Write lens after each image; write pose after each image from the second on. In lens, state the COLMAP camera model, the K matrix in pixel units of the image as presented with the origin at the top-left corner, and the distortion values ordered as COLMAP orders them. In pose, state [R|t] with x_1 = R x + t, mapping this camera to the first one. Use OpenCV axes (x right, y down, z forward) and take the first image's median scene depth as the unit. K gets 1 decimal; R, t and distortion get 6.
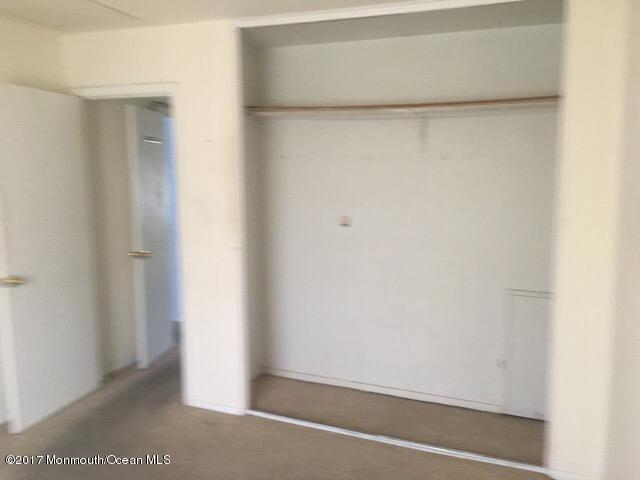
lens RADIAL K [[542.0, 0, 319.5], [0, 542.0, 240.8], [0, 0, 1]] dist [0.071531, -0.106151]
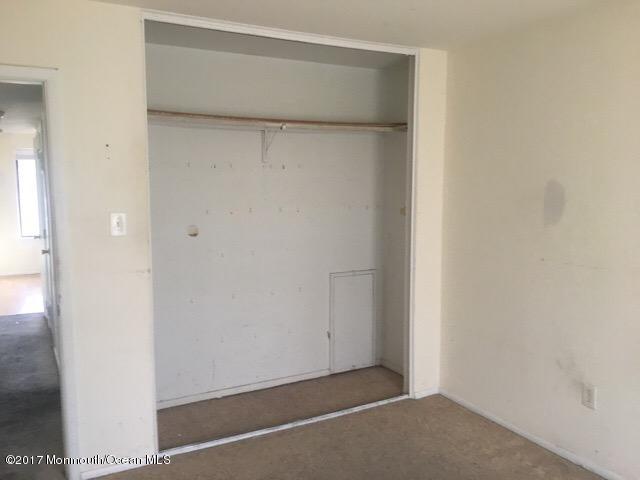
lens RADIAL K [[542.0, 0, 319.2], [0, 542.0, 239.1], [0, 0, 1]] dist [0.071531, -0.106151]
pose [[0.644106, -0.099205, 0.758476, -0.599485], [0.102029, 0.993837, 0.043346, -0.044576], [-0.758101, 0.049467, 0.650258, 0.214152]]
